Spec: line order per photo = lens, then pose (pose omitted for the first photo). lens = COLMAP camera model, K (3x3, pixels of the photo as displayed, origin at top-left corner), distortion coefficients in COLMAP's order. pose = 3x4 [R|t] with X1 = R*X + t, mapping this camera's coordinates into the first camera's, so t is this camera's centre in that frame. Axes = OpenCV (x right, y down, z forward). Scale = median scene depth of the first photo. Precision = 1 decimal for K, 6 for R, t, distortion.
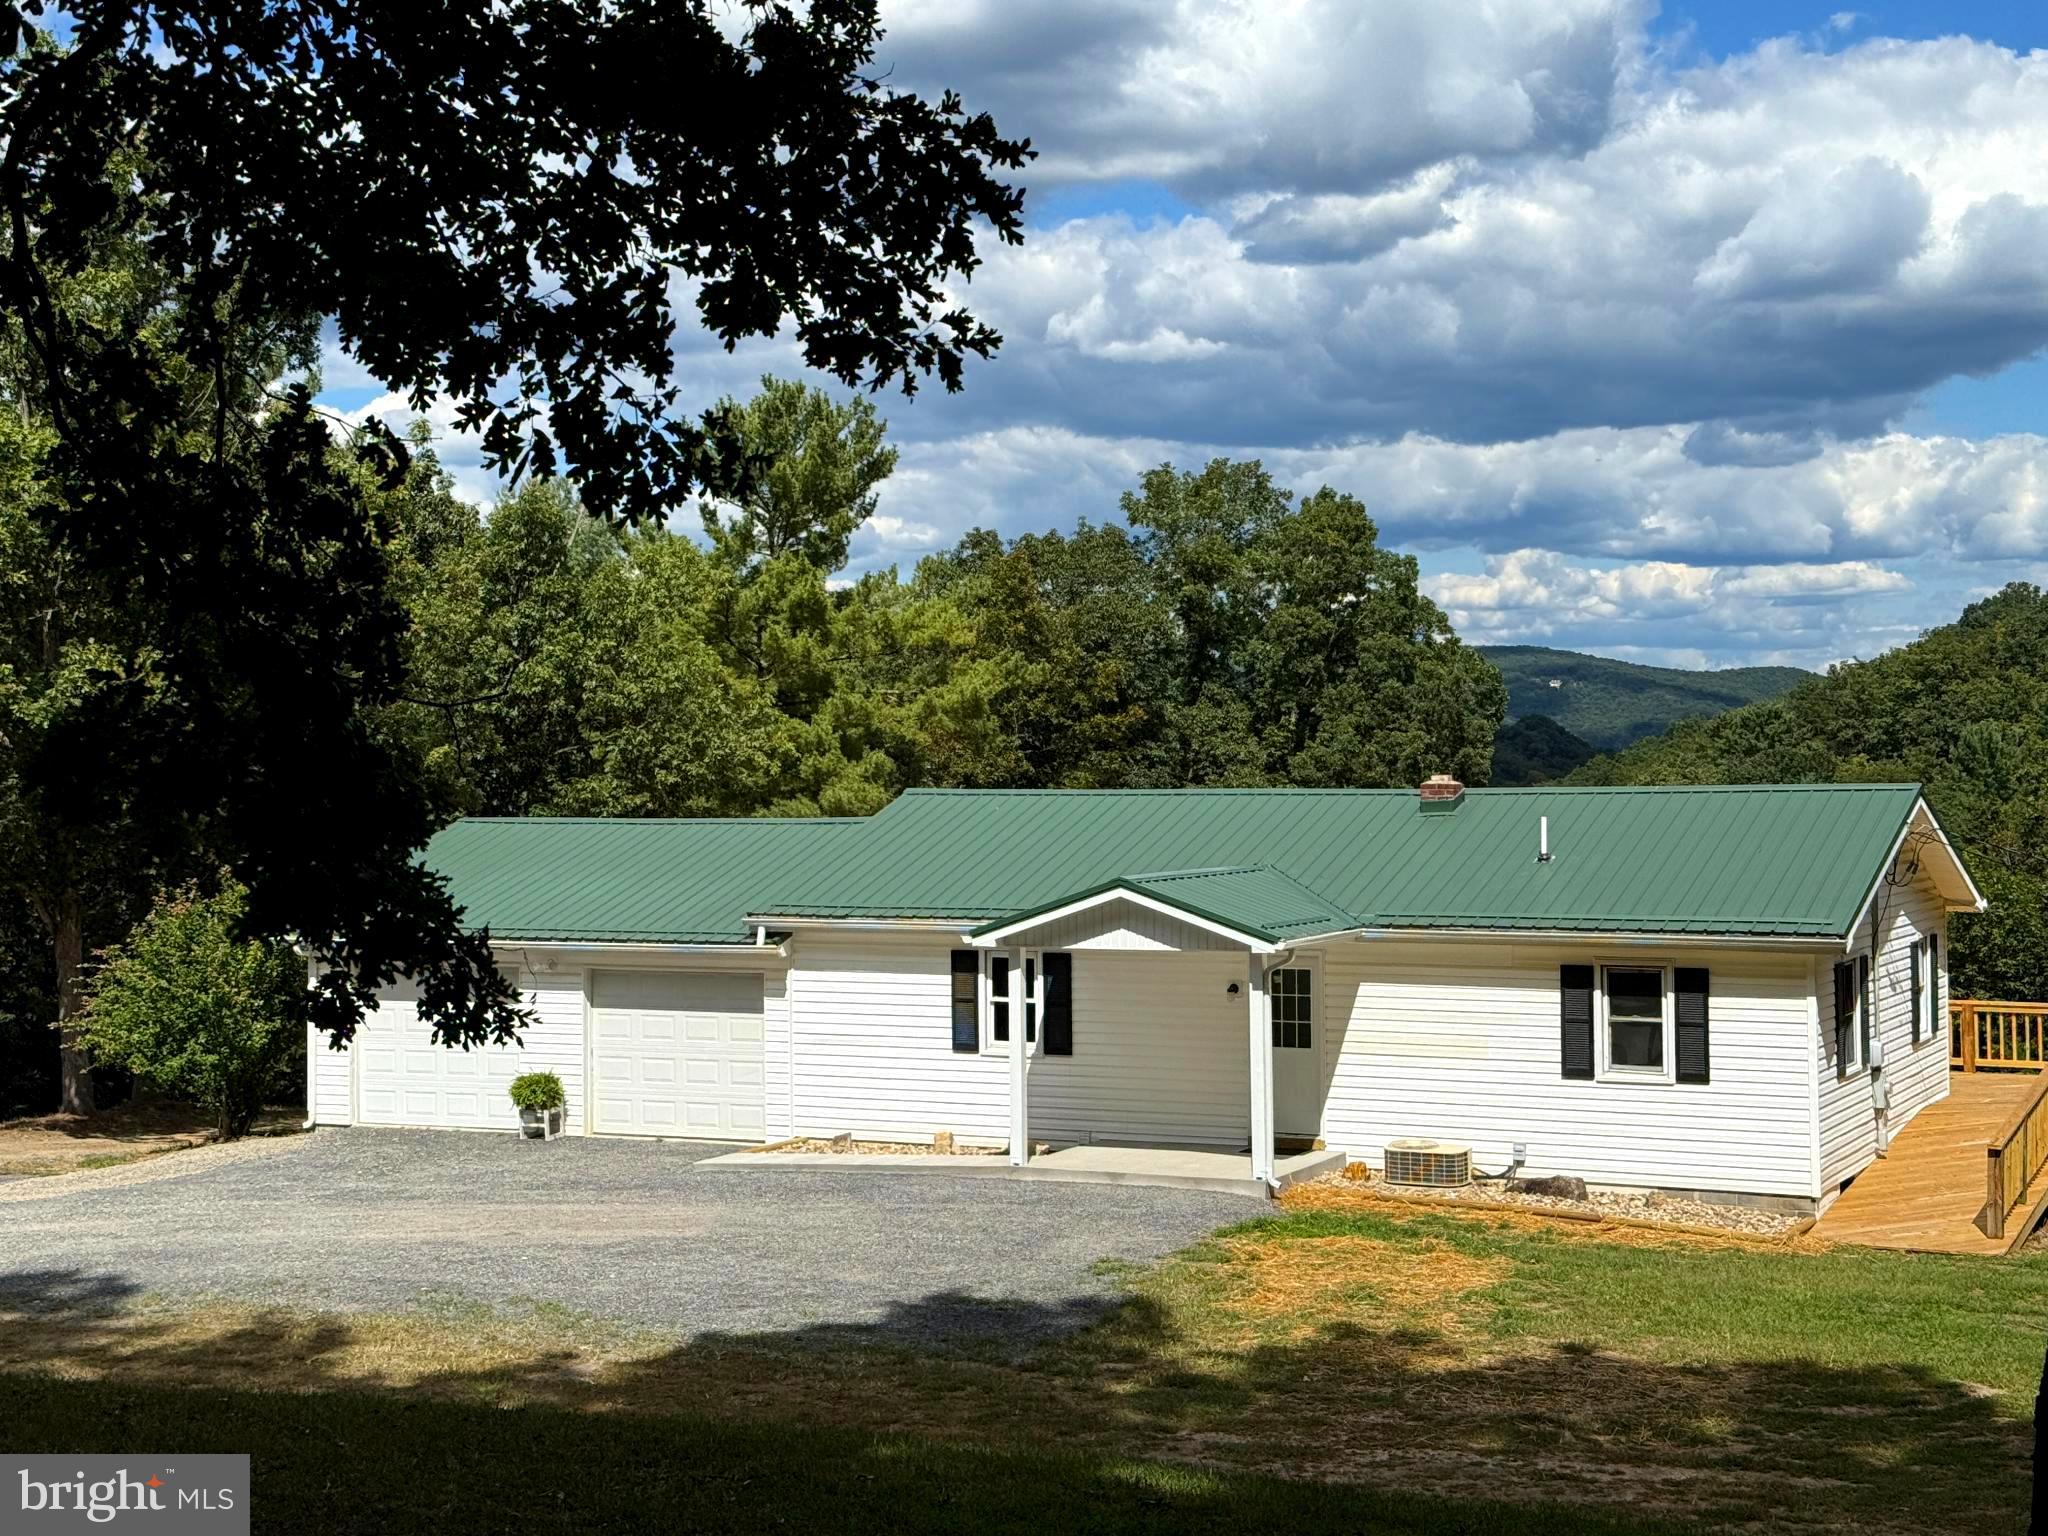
lens RADIAL K [[3060.2, 0, 1024.0], [0, 3060.2, 768.0], [0, 0, 1]] dist [0.009988, 0.850394]
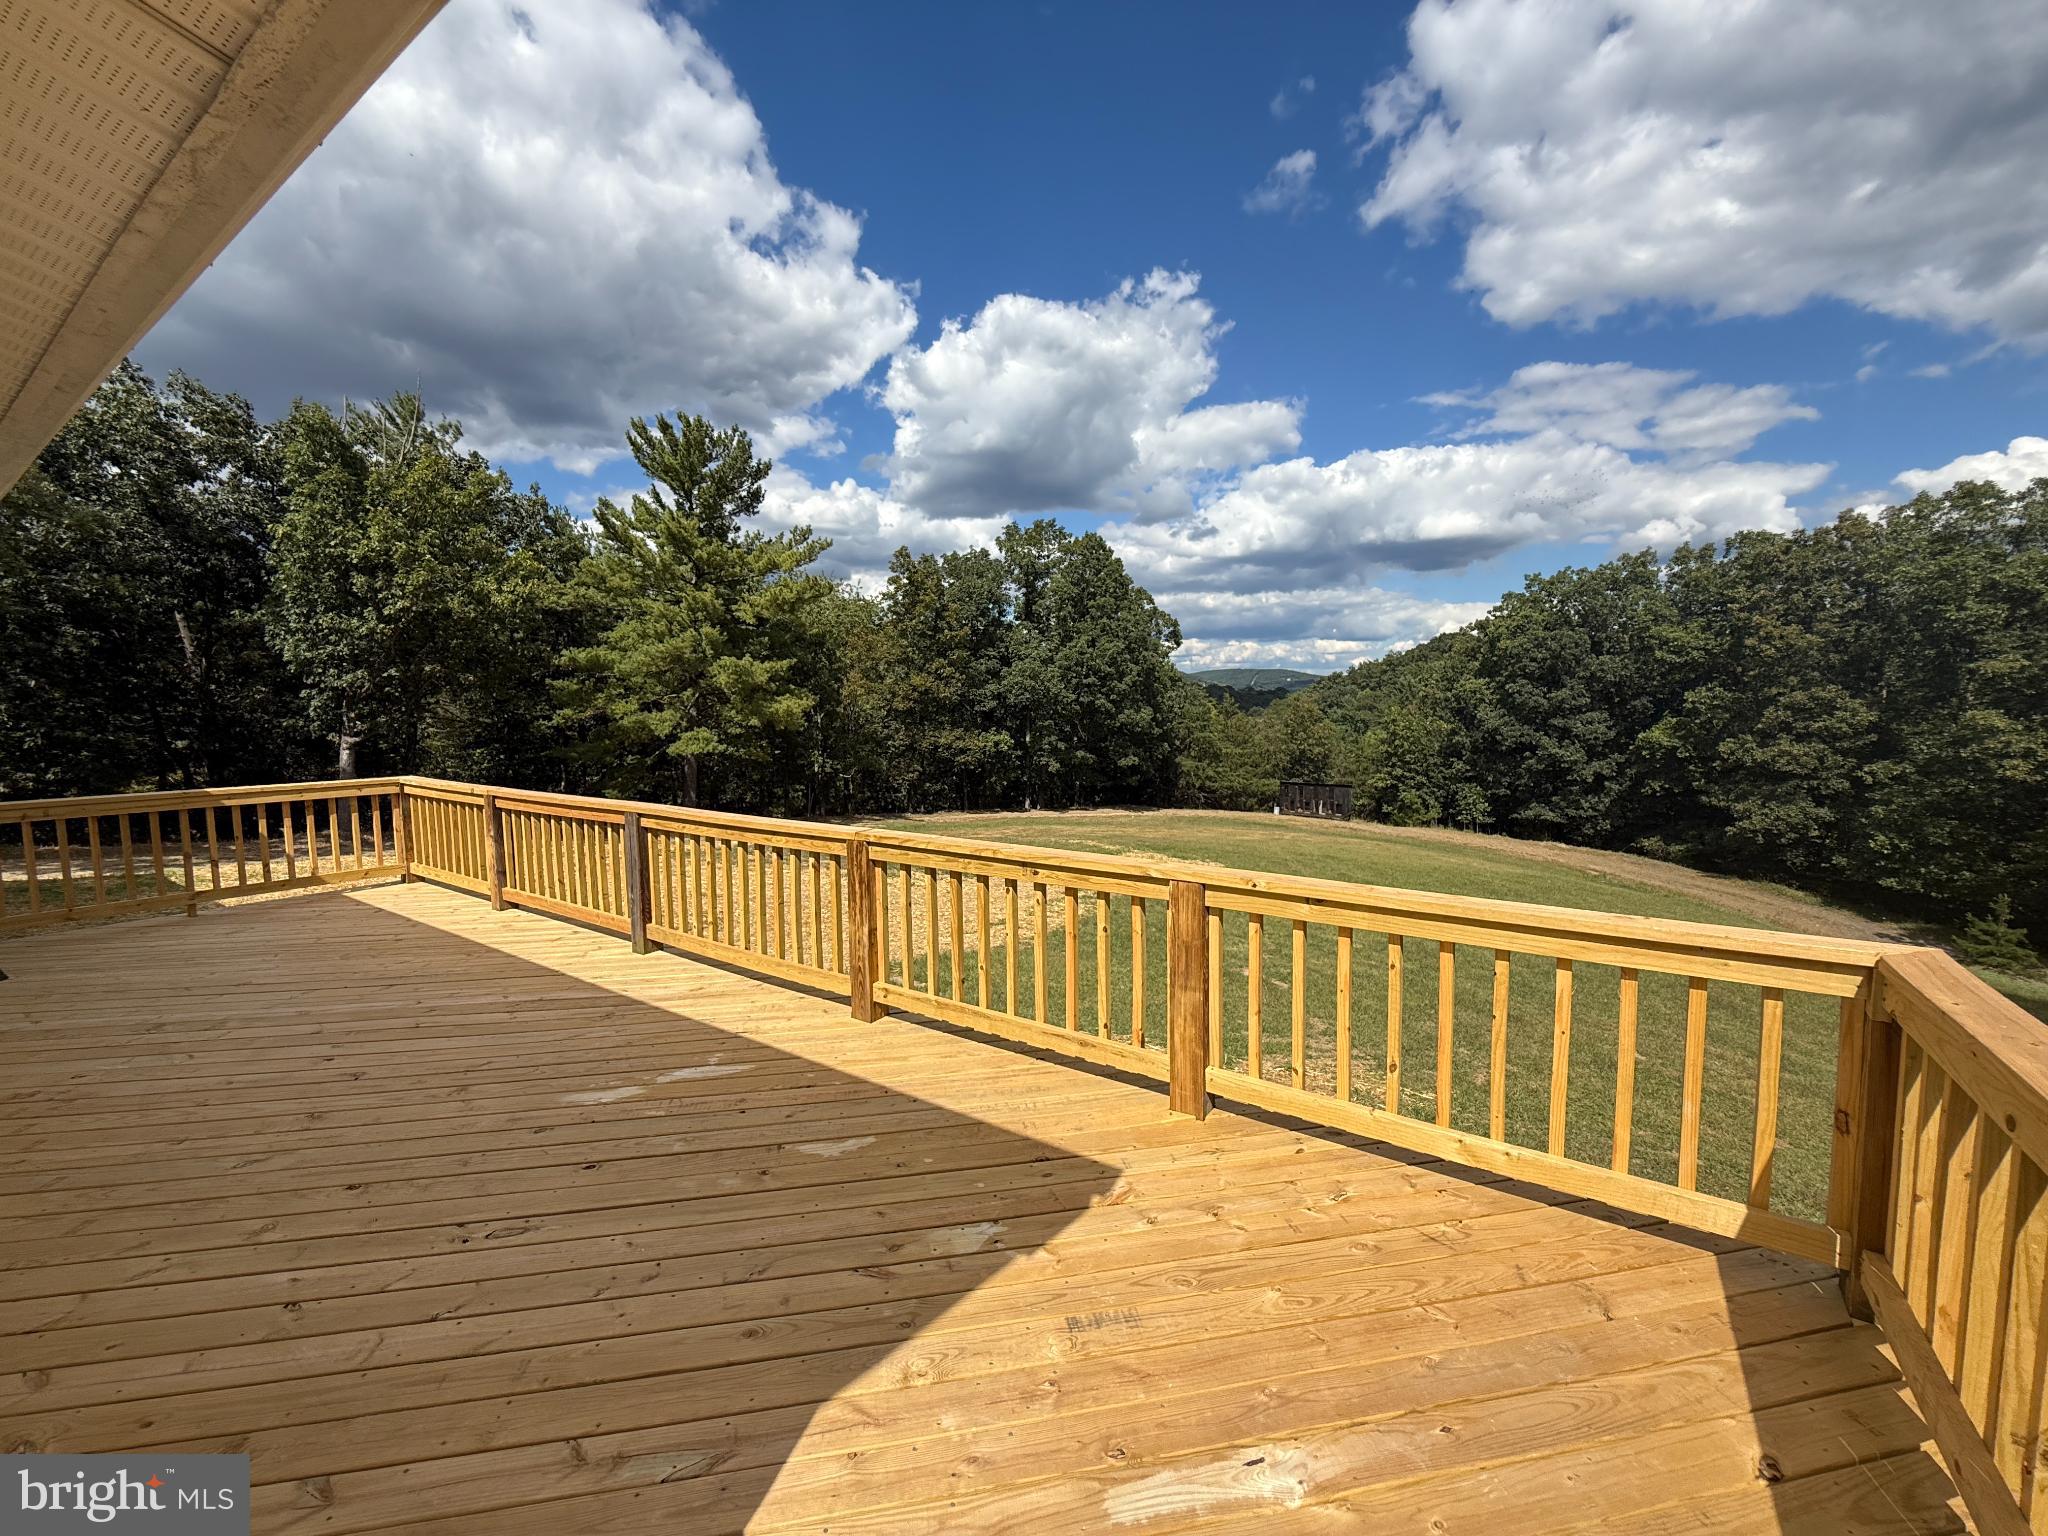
lens RADIAL K [[818.2, 0, 1024.0], [0, 818.2, 768.0], [0, 0, 1]] dist [0.000558, 0.000020]
pose [[0.989417, 0.012867, -0.144531, 0.140980], [-0.001432, 0.996878, 0.078948, 0.027486], [0.145095, -0.077906, 0.986346, 0.432035]]
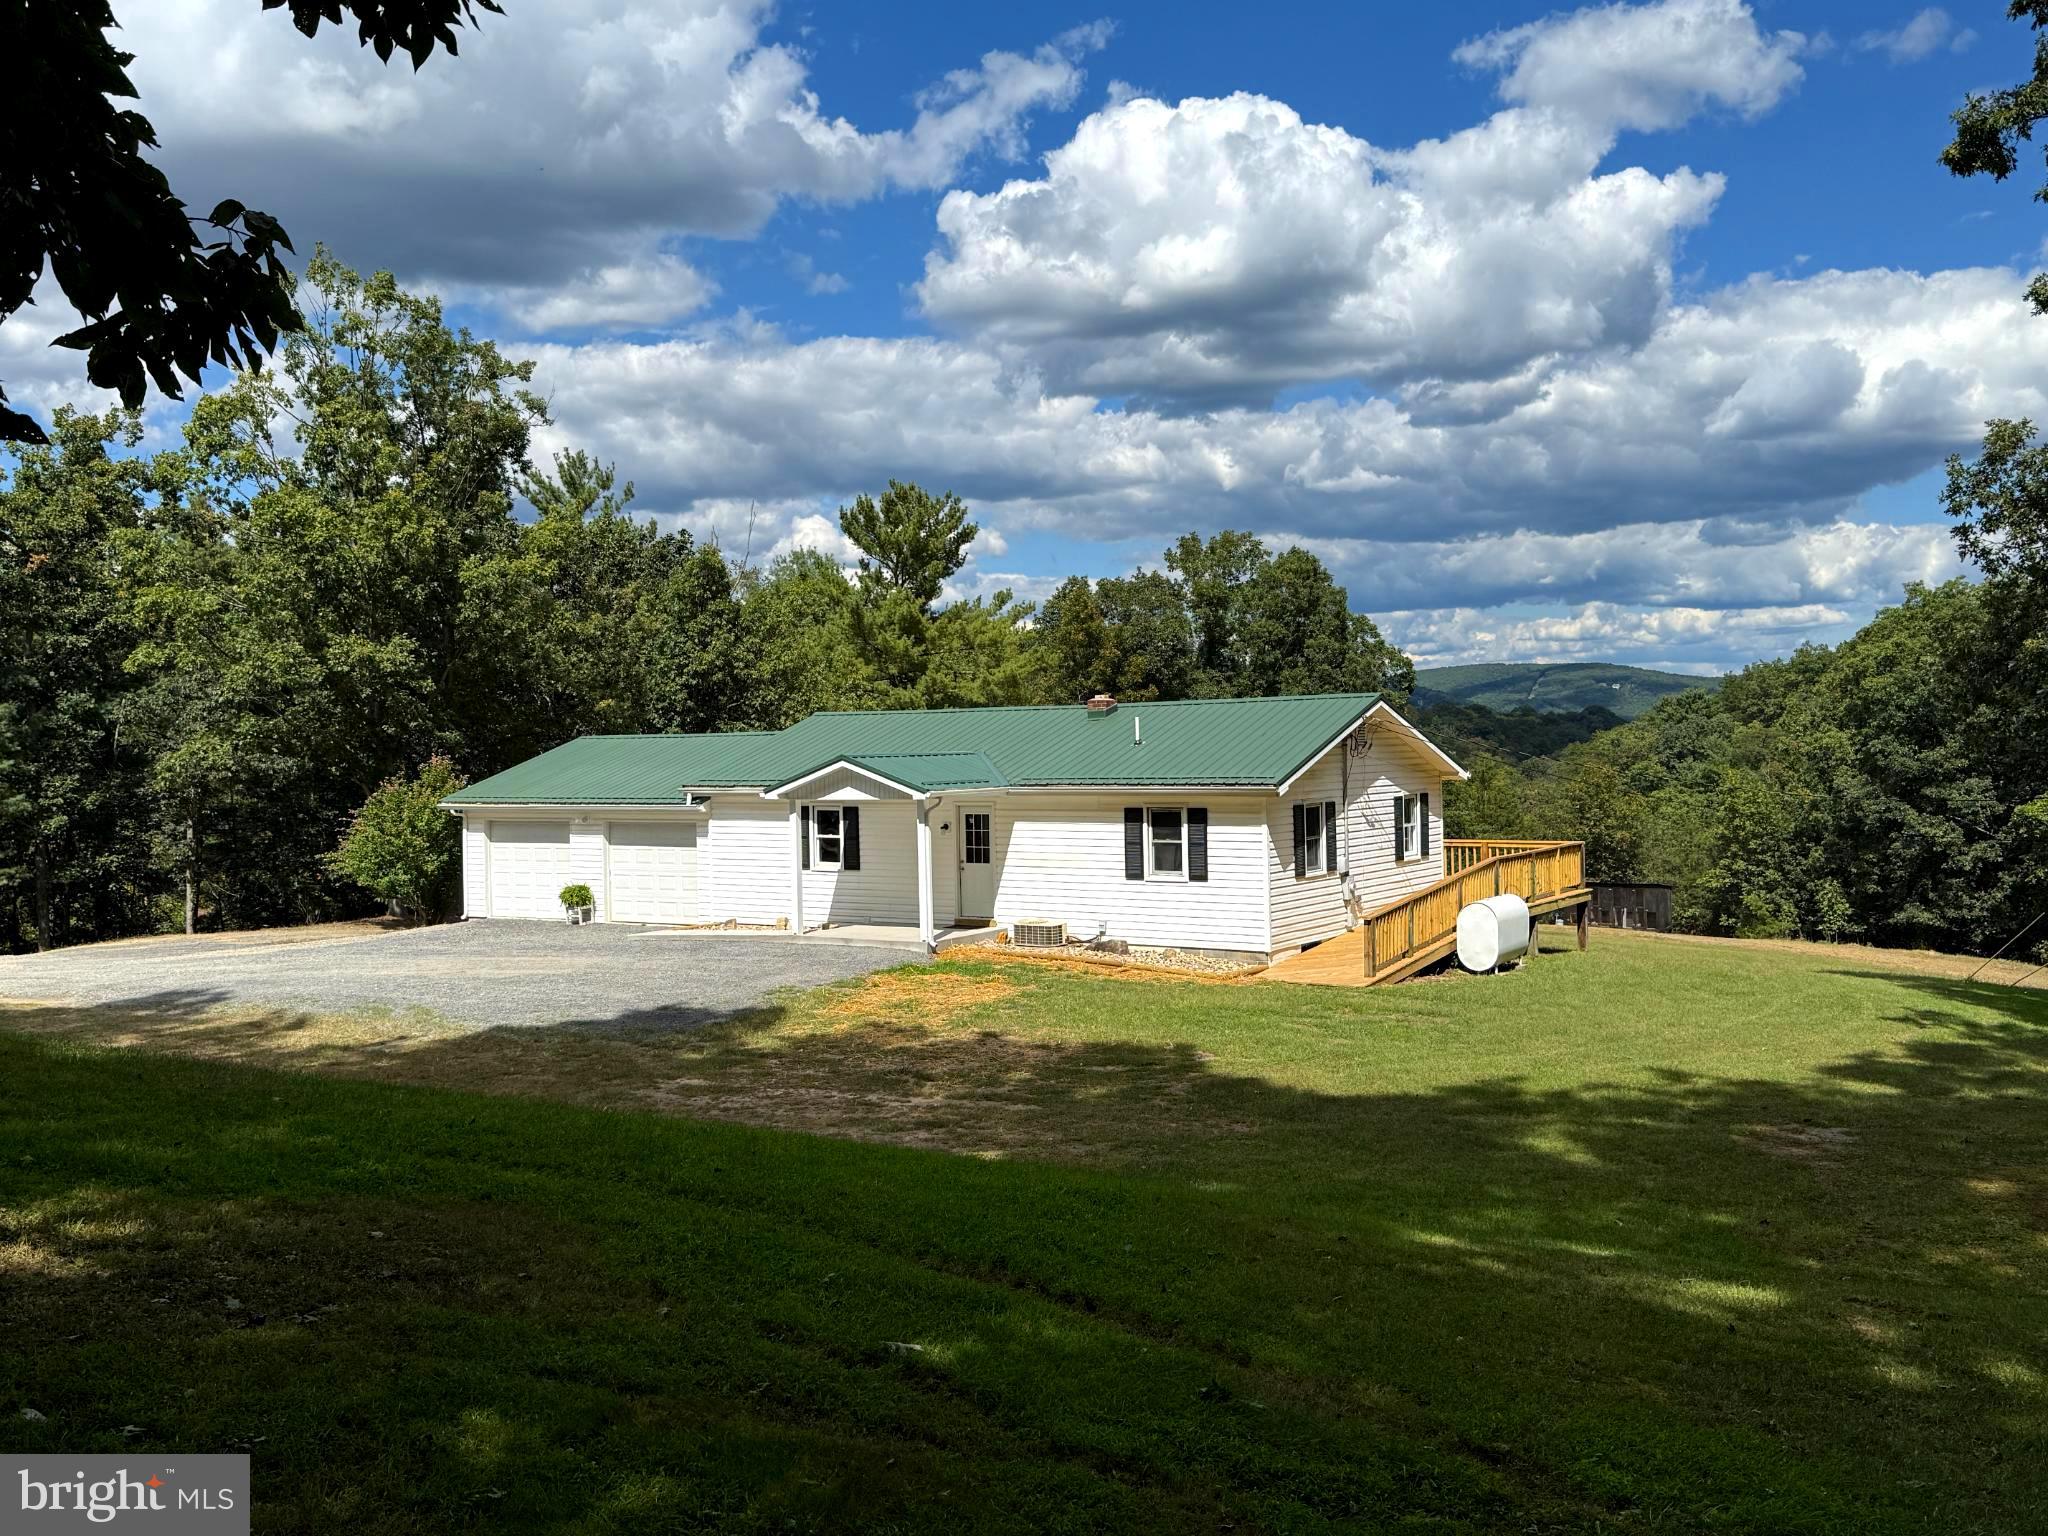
lens RADIAL K [[1859.7, 0, 1024.0], [0, 1859.7, 768.0], [0, 0, 1]] dist [0.074634, -0.007585]
pose [[0.990127, -0.008712, -0.139901, 0.096786], [0.010348, 0.999886, 0.010968, 0.012193], [0.139789, -0.012308, 0.990105, 0.015729]]
